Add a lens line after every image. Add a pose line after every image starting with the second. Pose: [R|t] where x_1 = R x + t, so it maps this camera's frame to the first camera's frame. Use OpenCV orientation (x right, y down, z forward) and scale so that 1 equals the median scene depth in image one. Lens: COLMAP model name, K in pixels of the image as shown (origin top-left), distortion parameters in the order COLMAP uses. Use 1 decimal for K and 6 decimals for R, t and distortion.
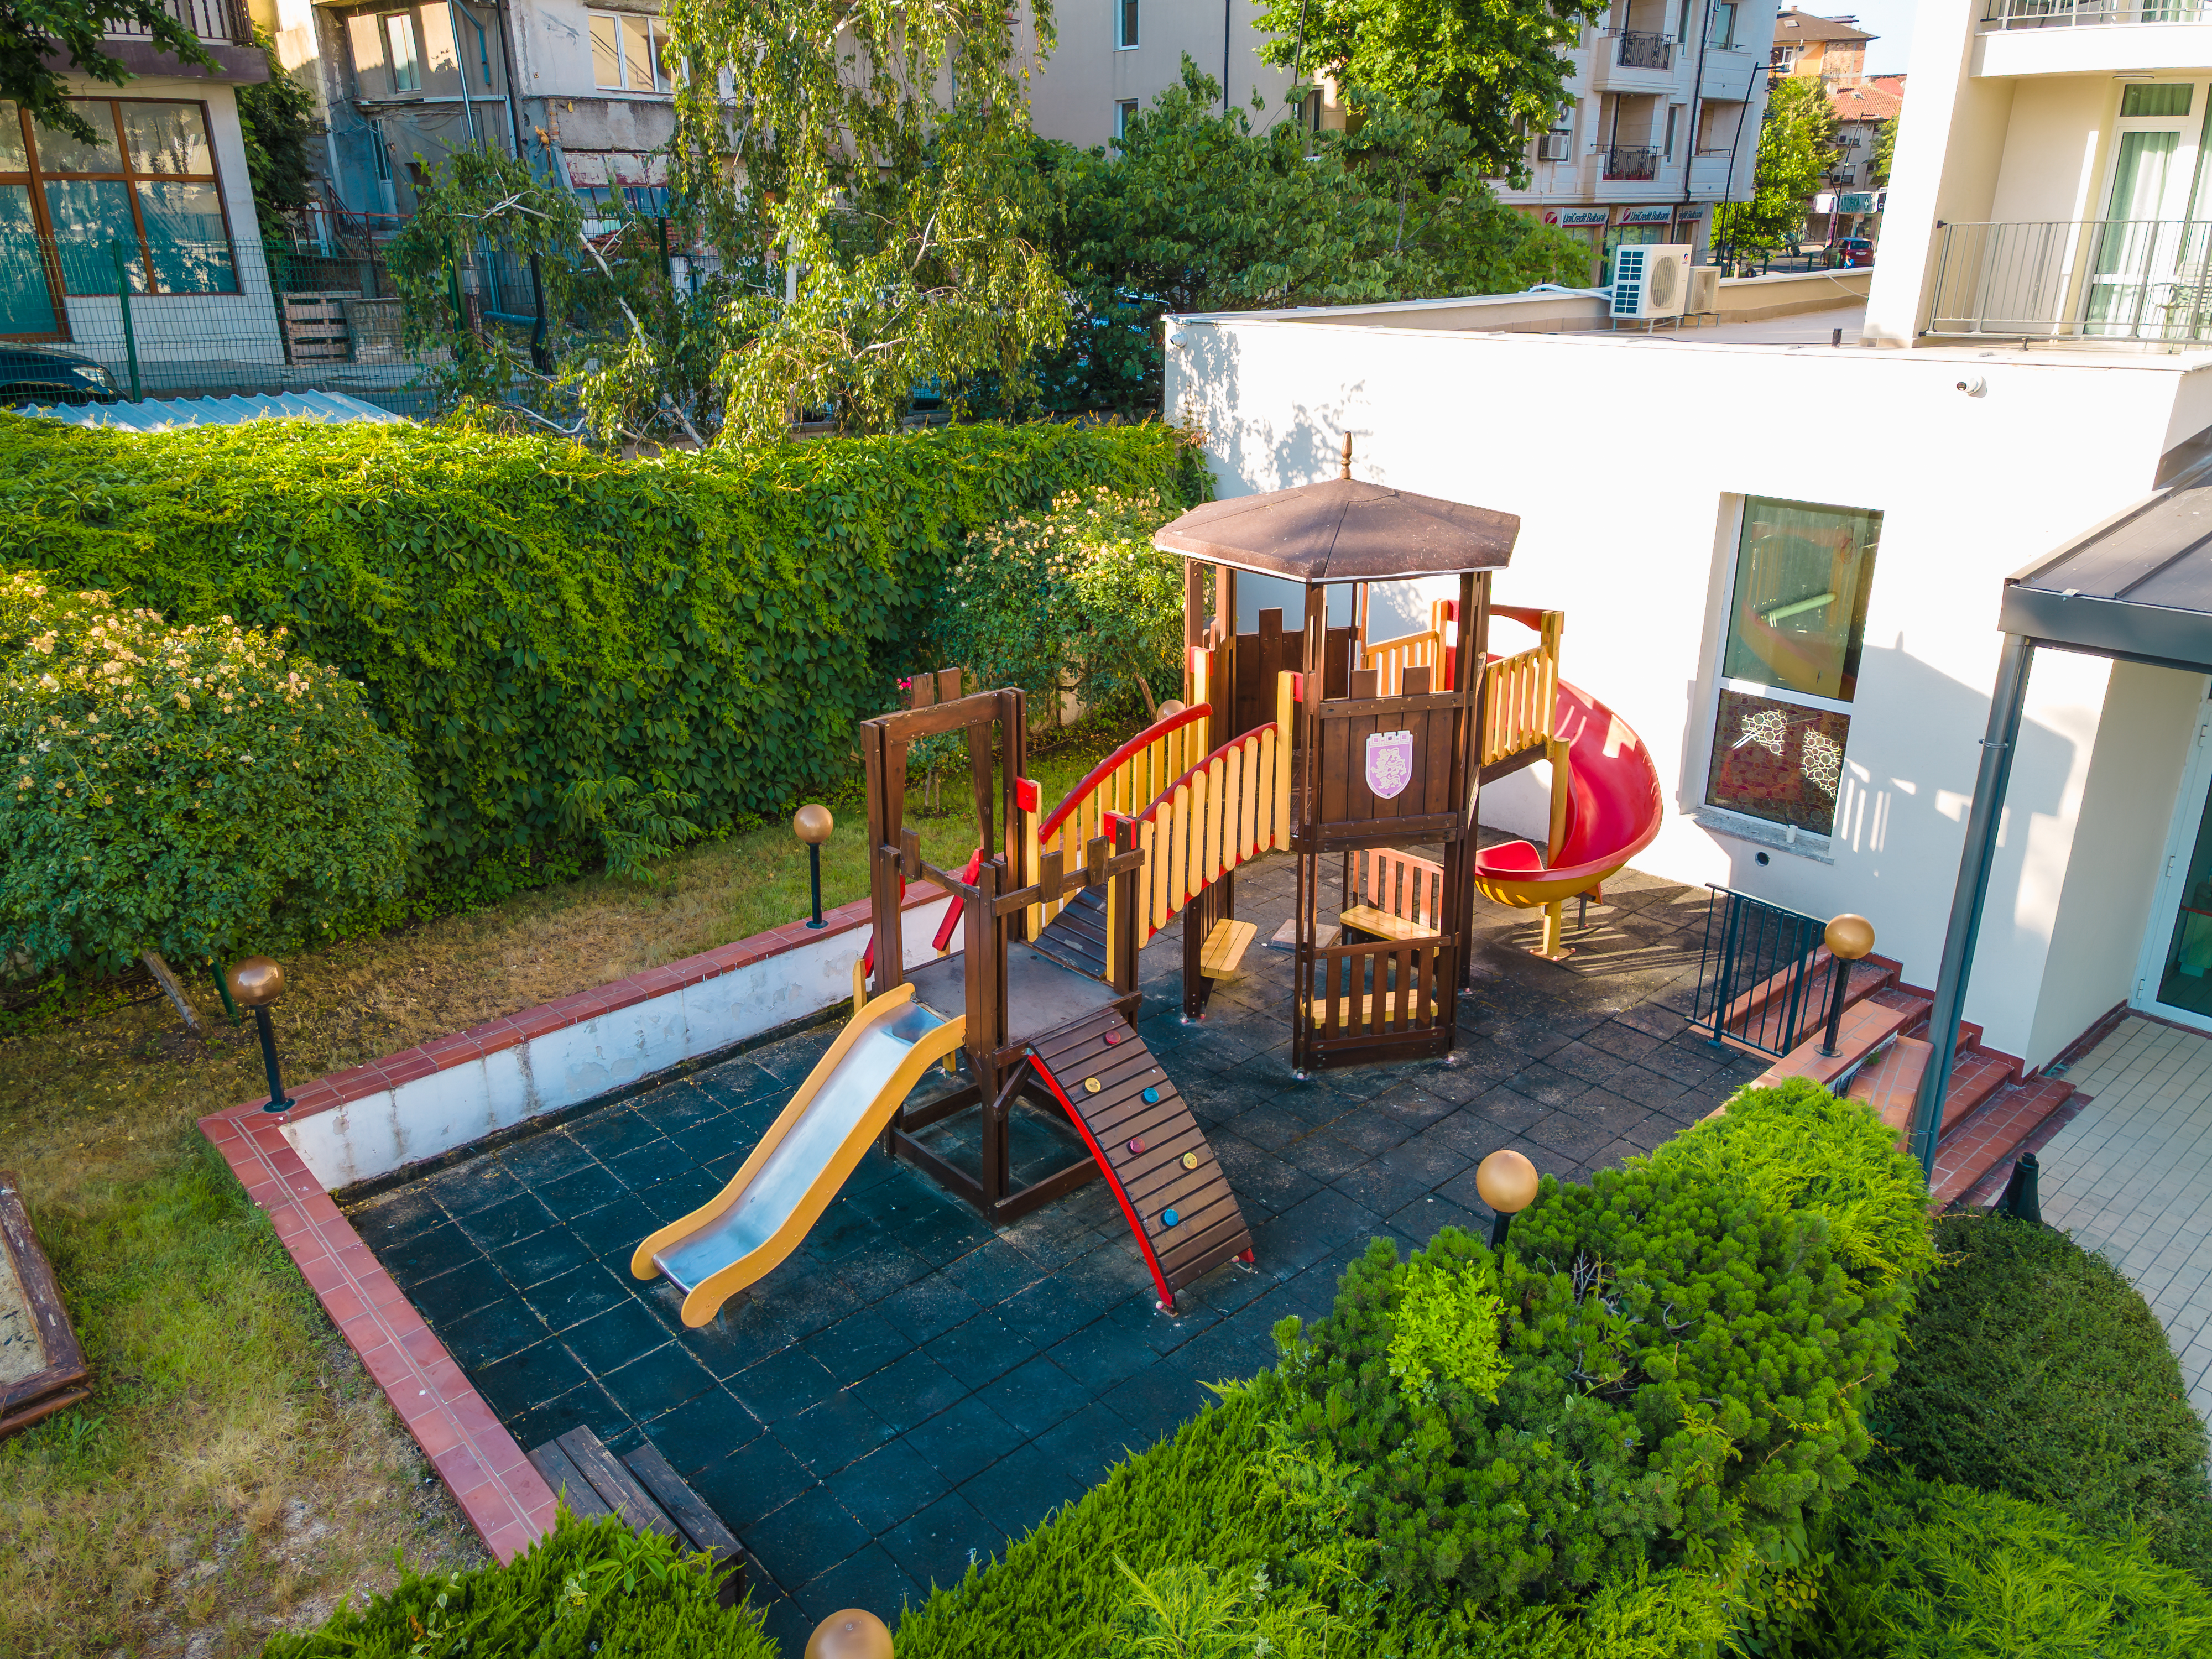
lens RADIAL K [[1574.7, 0, 1108.4], [0, 1574.7, 784.5], [0, 0, 1]] dist [0.041182, -0.001137]
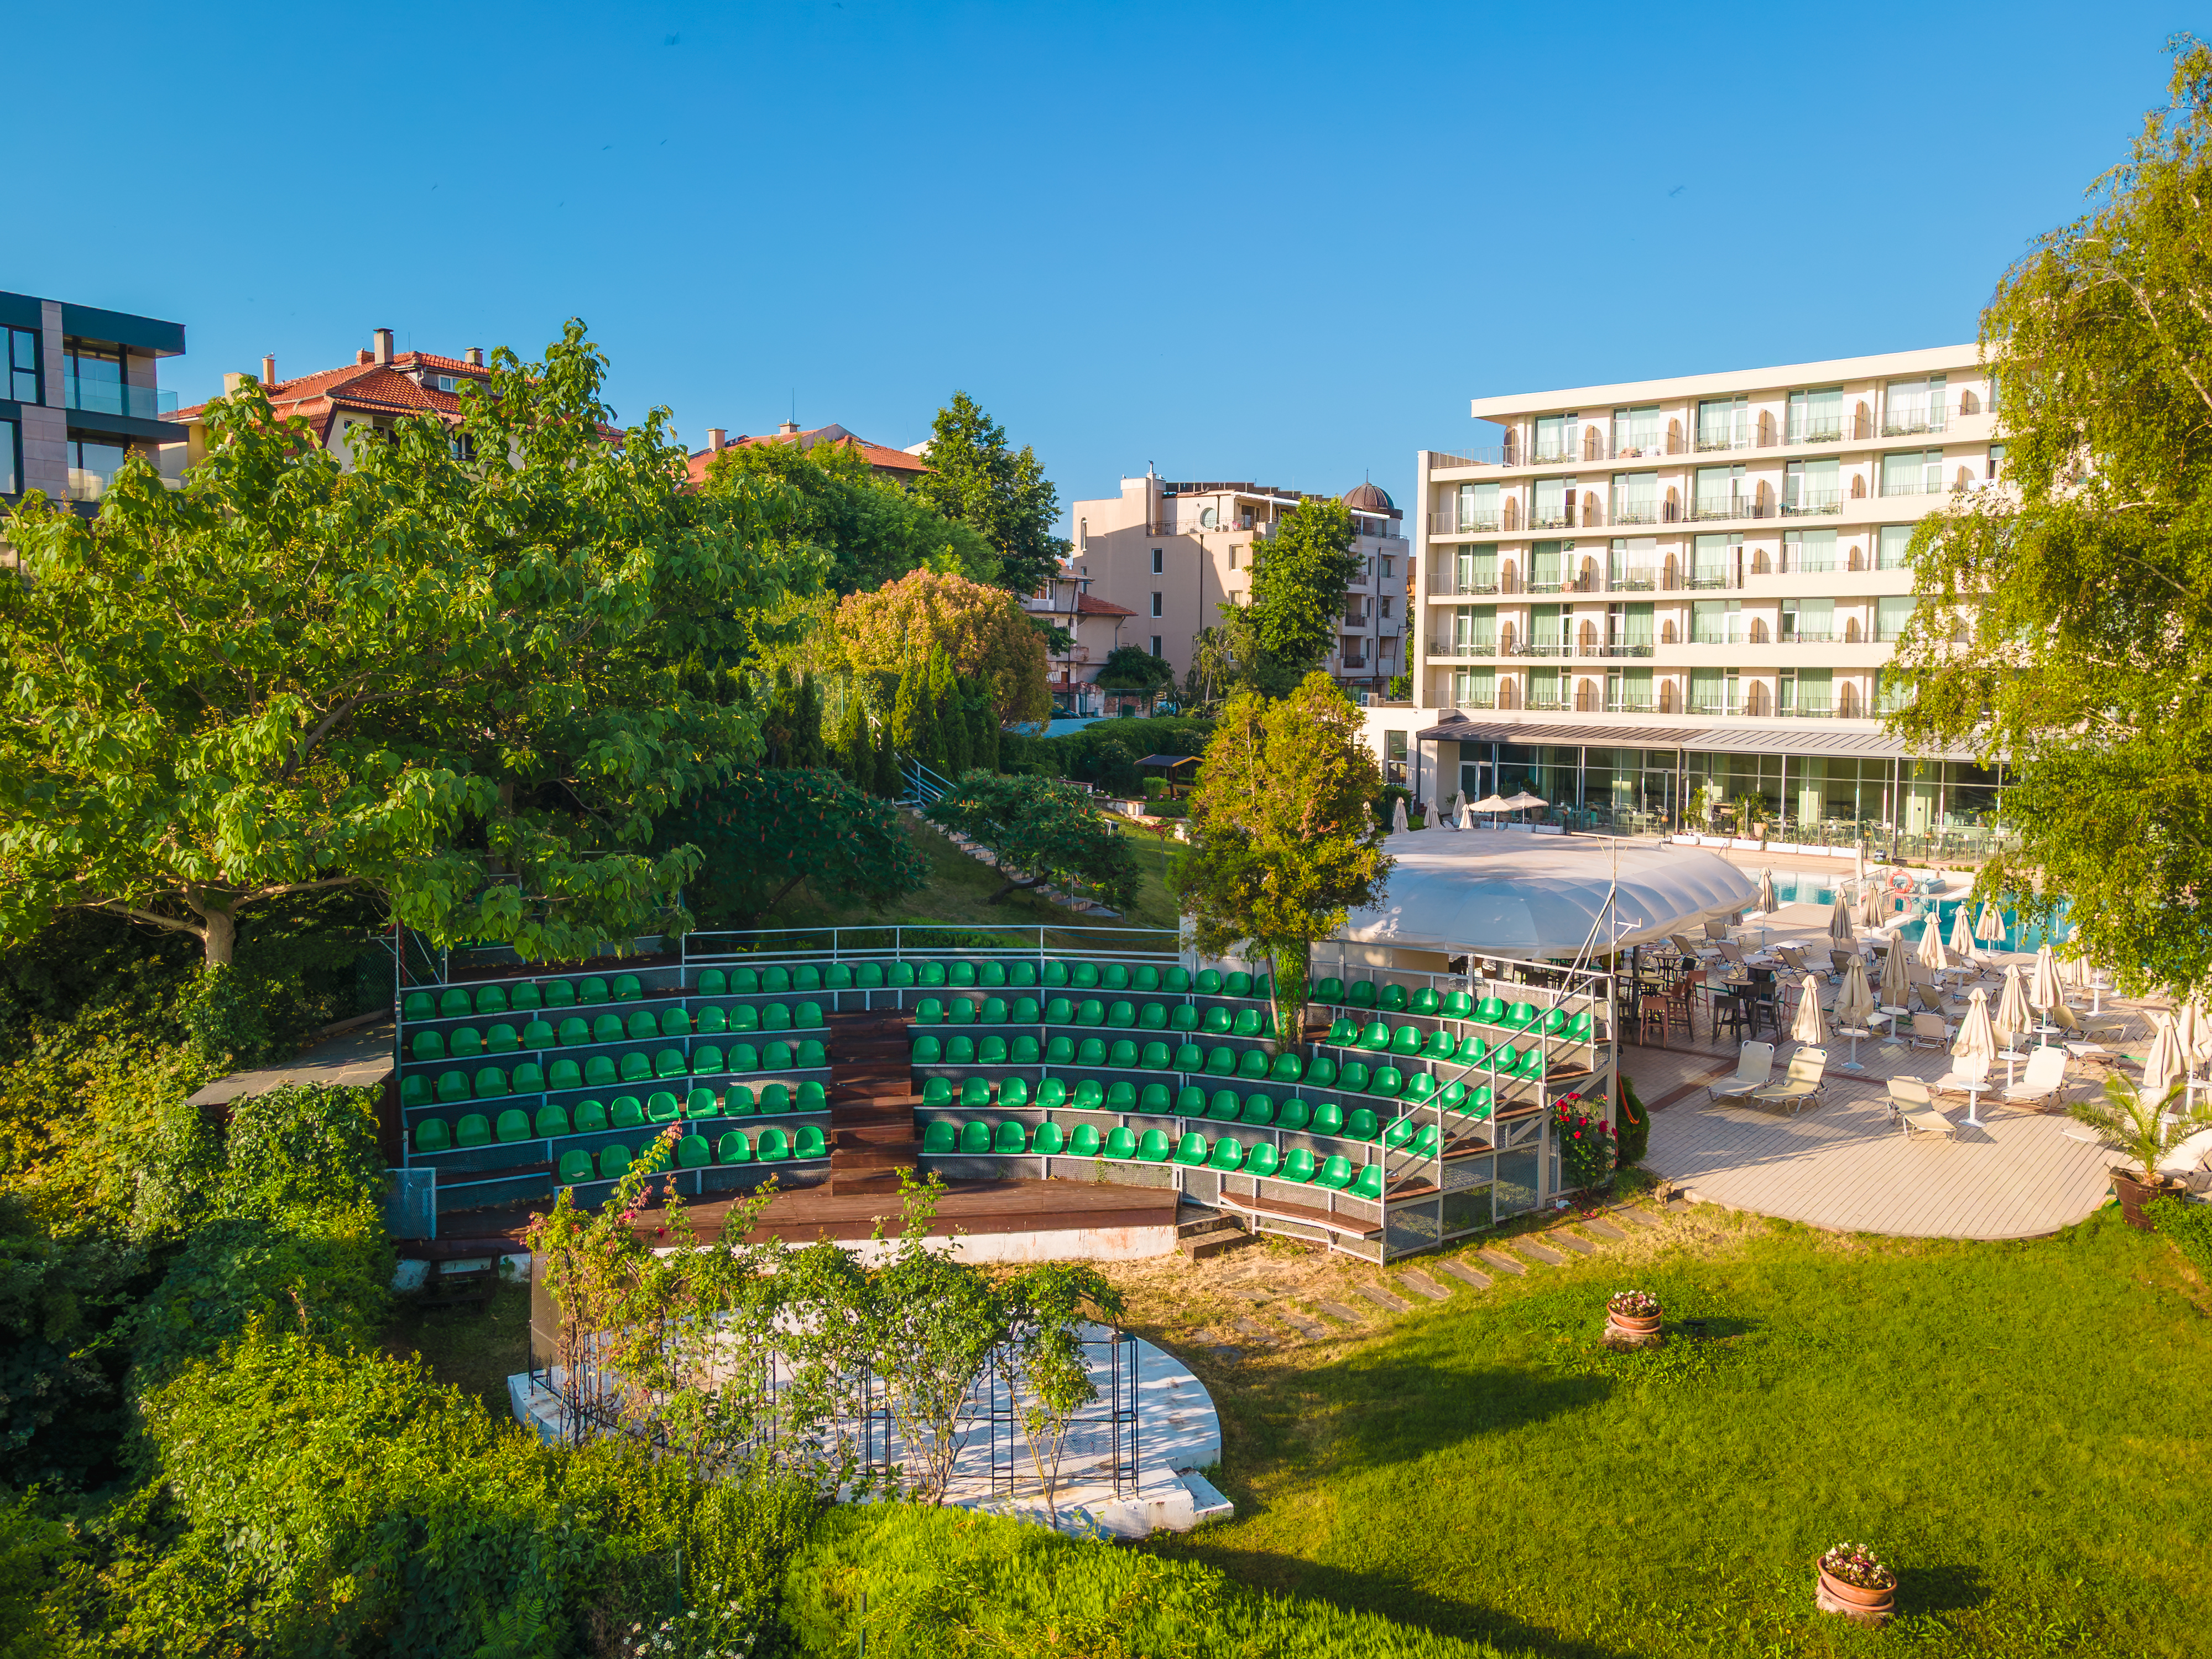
lens RADIAL K [[1629.4, 0, 1099.2], [0, 1629.4, 694.3], [0, 0, 1]] dist [0.034368, -0.004055]
pose [[0.987823, 0.012820, 0.155053, -0.477571], [0.037359, 0.947896, -0.316383, 0.463398], [-0.151030, 0.318323, 0.935874, -1.357763]]
